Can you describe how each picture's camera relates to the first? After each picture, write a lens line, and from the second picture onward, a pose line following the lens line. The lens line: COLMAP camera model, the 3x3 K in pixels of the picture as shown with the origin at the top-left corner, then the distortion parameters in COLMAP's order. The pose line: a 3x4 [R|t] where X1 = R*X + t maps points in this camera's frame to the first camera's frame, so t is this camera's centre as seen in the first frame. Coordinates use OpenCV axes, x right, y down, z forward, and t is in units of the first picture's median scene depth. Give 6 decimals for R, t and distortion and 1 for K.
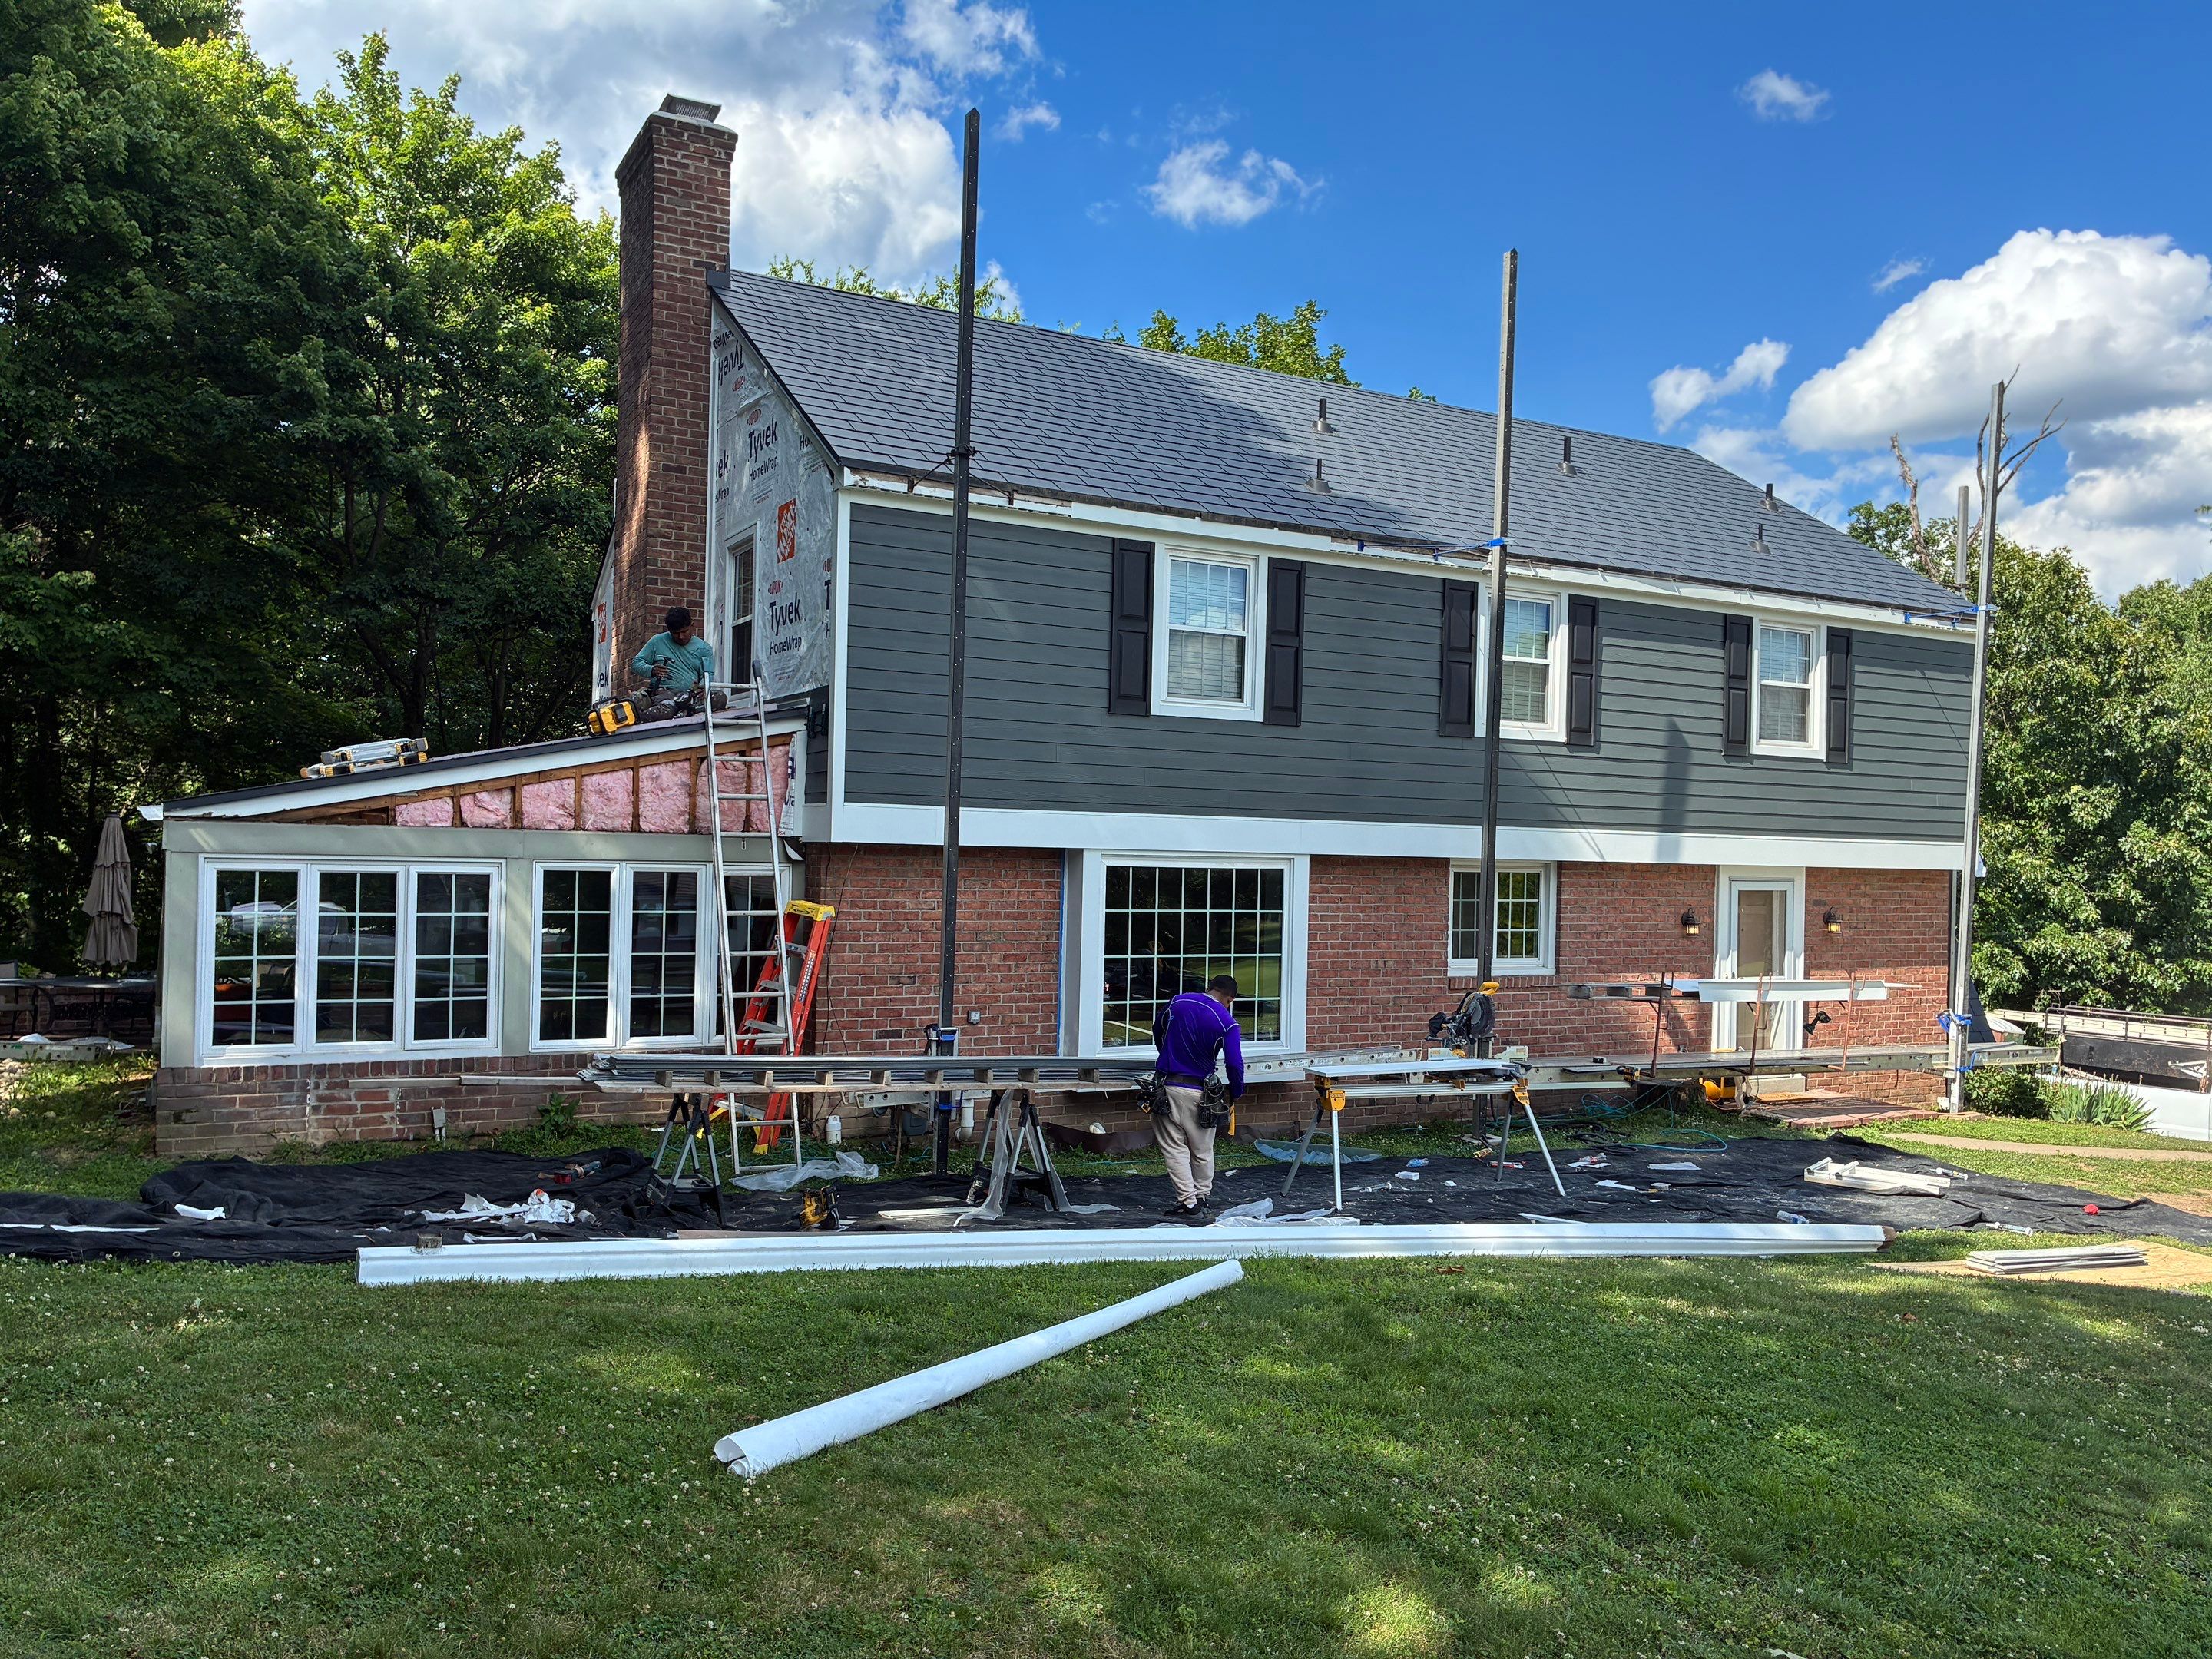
lens RADIAL K [[1611.4, 0, 1102.2], [0, 1611.4, 855.8], [0, 0, 1]] dist [0.045108, -0.109232]
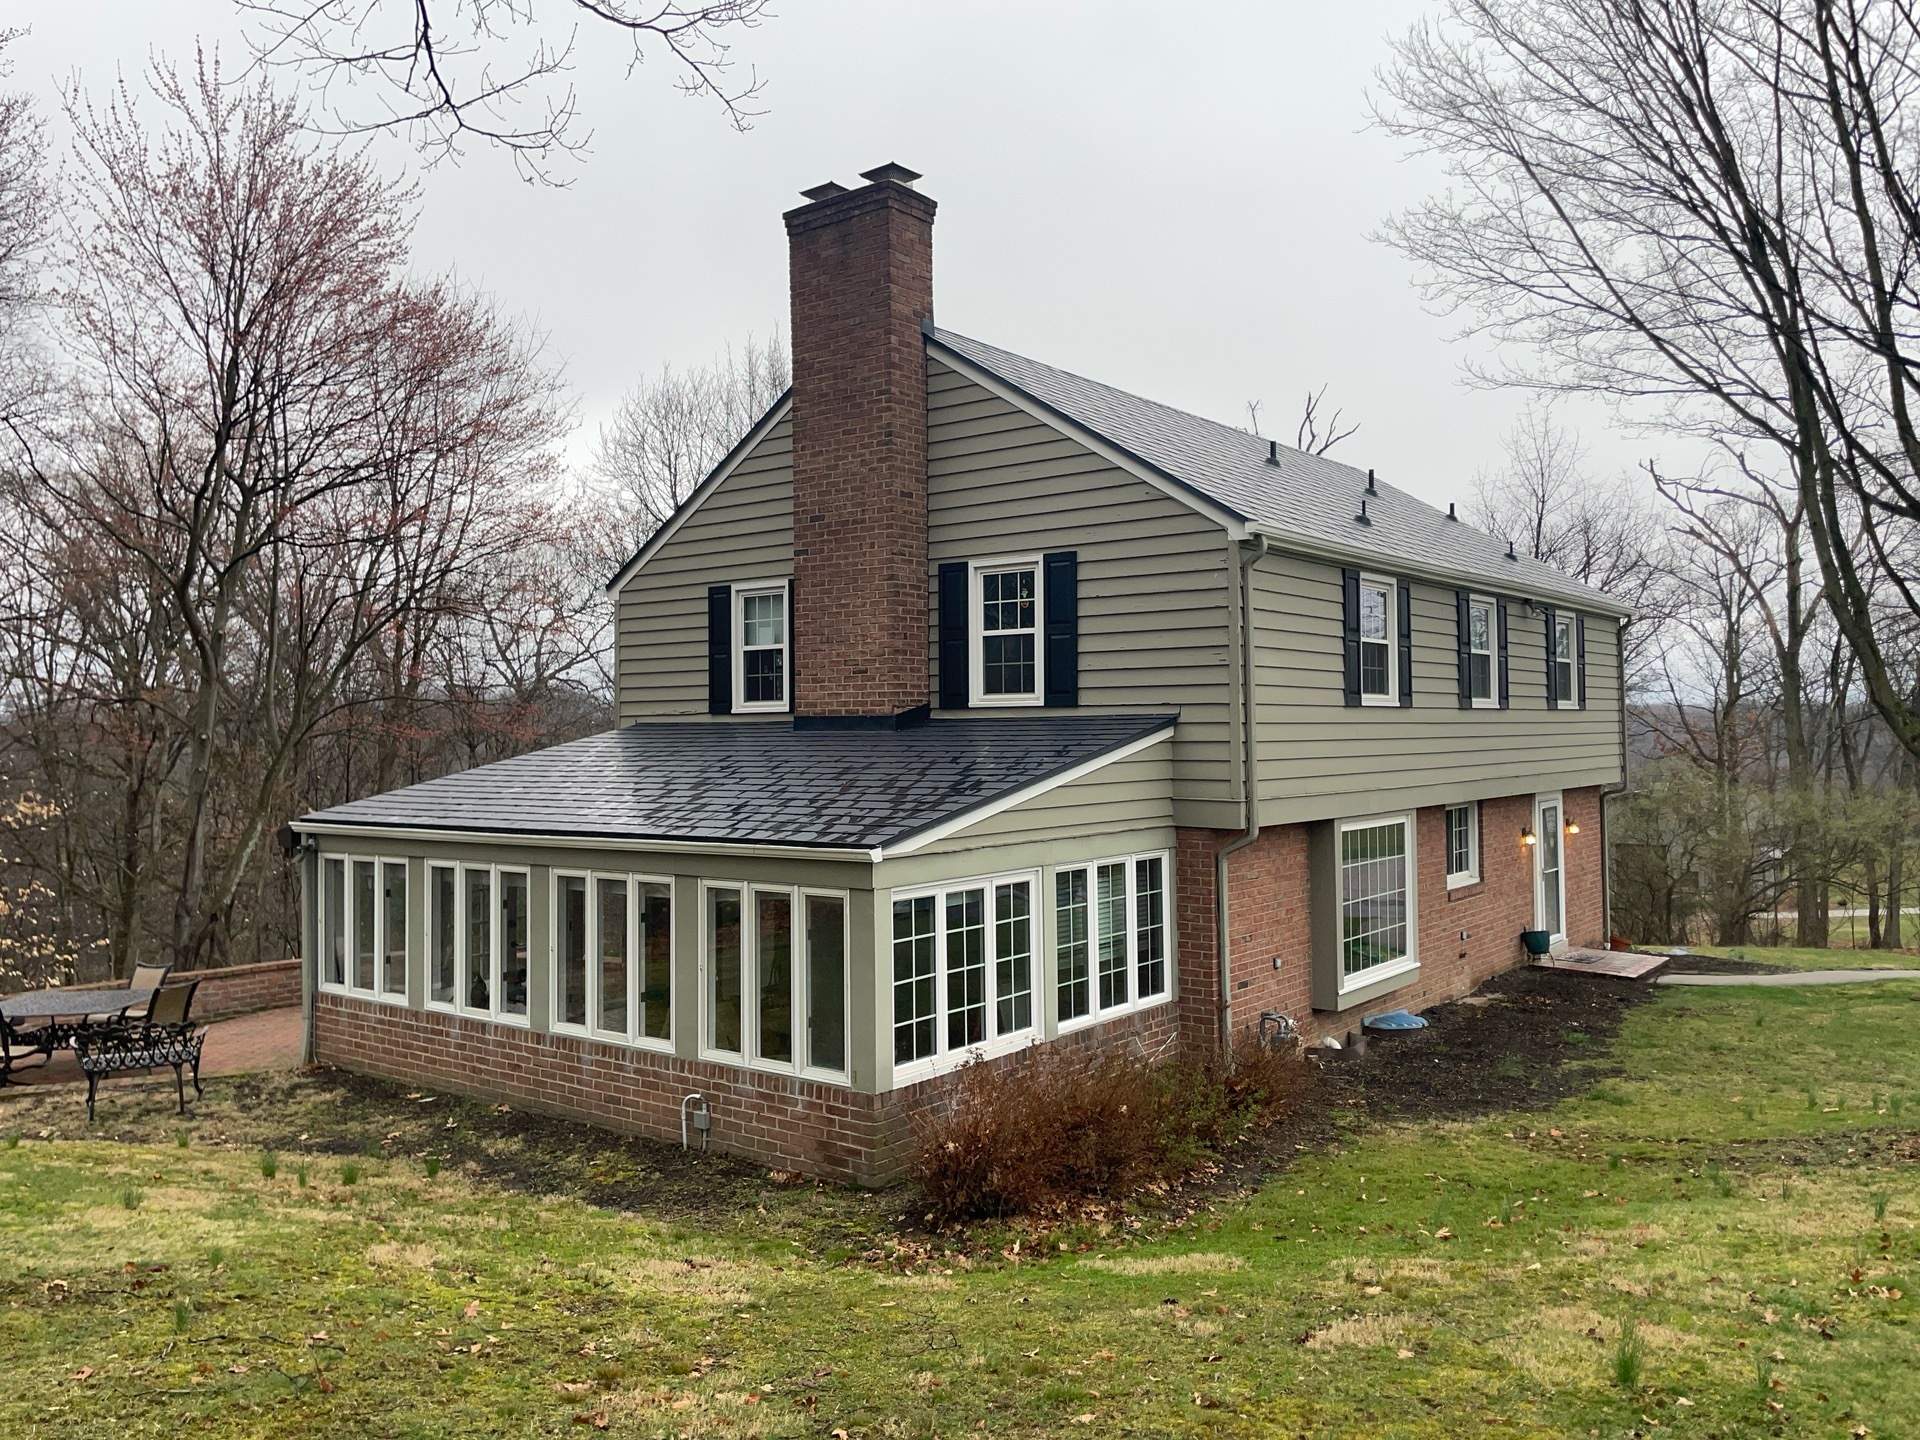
lens RADIAL K [[1459.3, 0, 957.9], [0, 1459.3, 694.2], [0, 0, 1]] dist [0.087475, -0.131980]
pose [[0.914651, -0.026569, 0.403370, -0.731510], [0.039118, 0.998972, -0.022901, -0.085960], [-0.402347, 0.036726, 0.914750, 0.069757]]
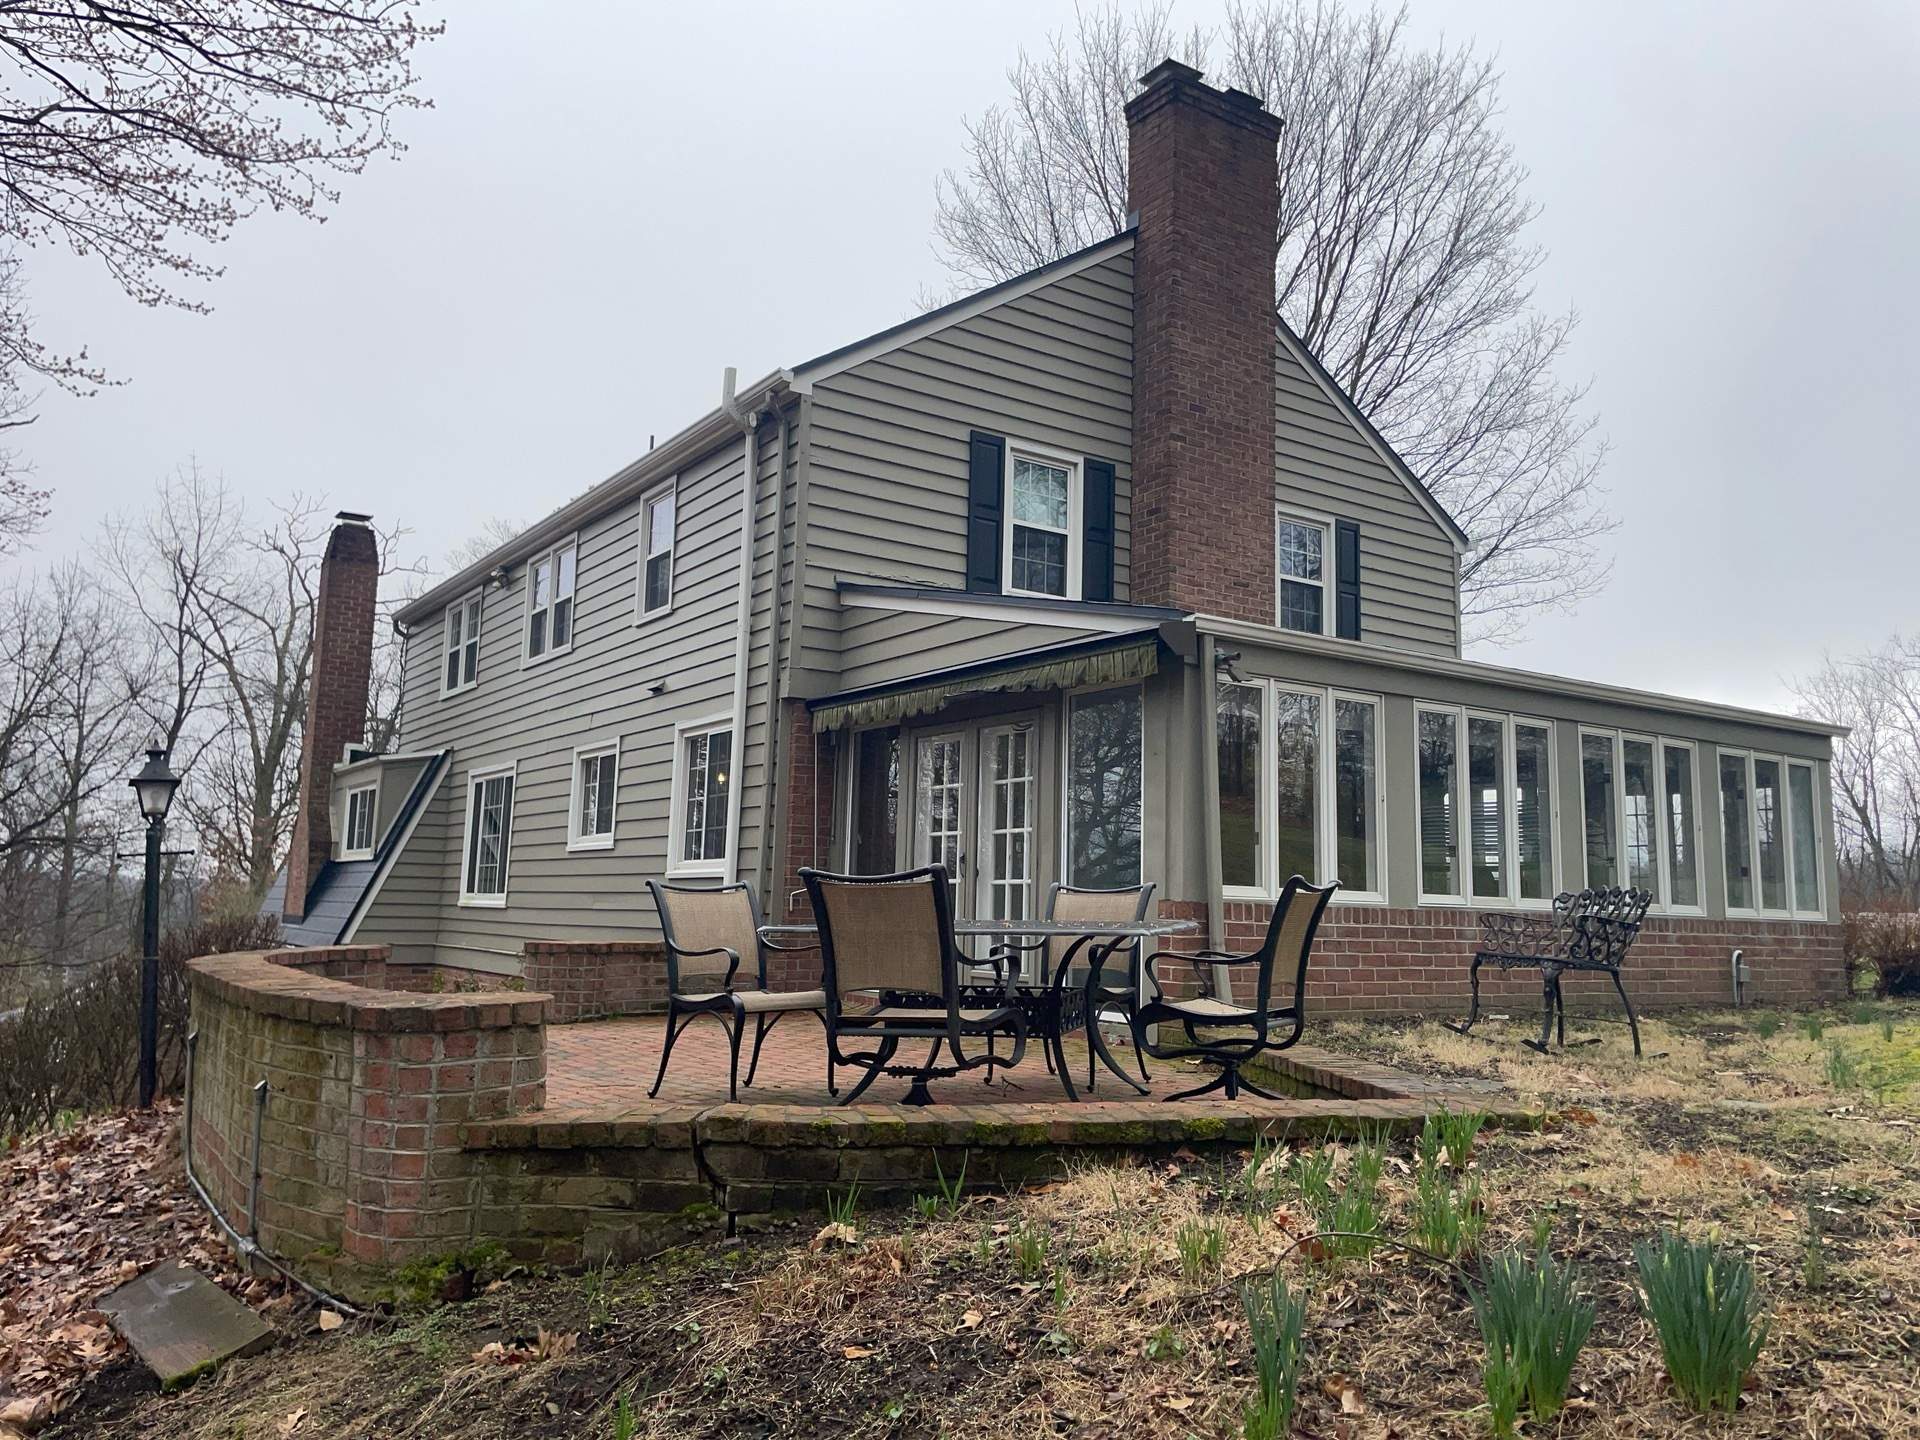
lens RADIAL K [[1459.3, 0, 957.9], [0, 1459.3, 694.2], [0, 0, 1]] dist [0.087475, -0.131980]
pose [[-0.093903, 0.119122, 0.988429, -1.380013], [-0.017843, 0.992455, -0.121302, 0.083020], [-0.995421, -0.029028, -0.091069, 1.462888]]
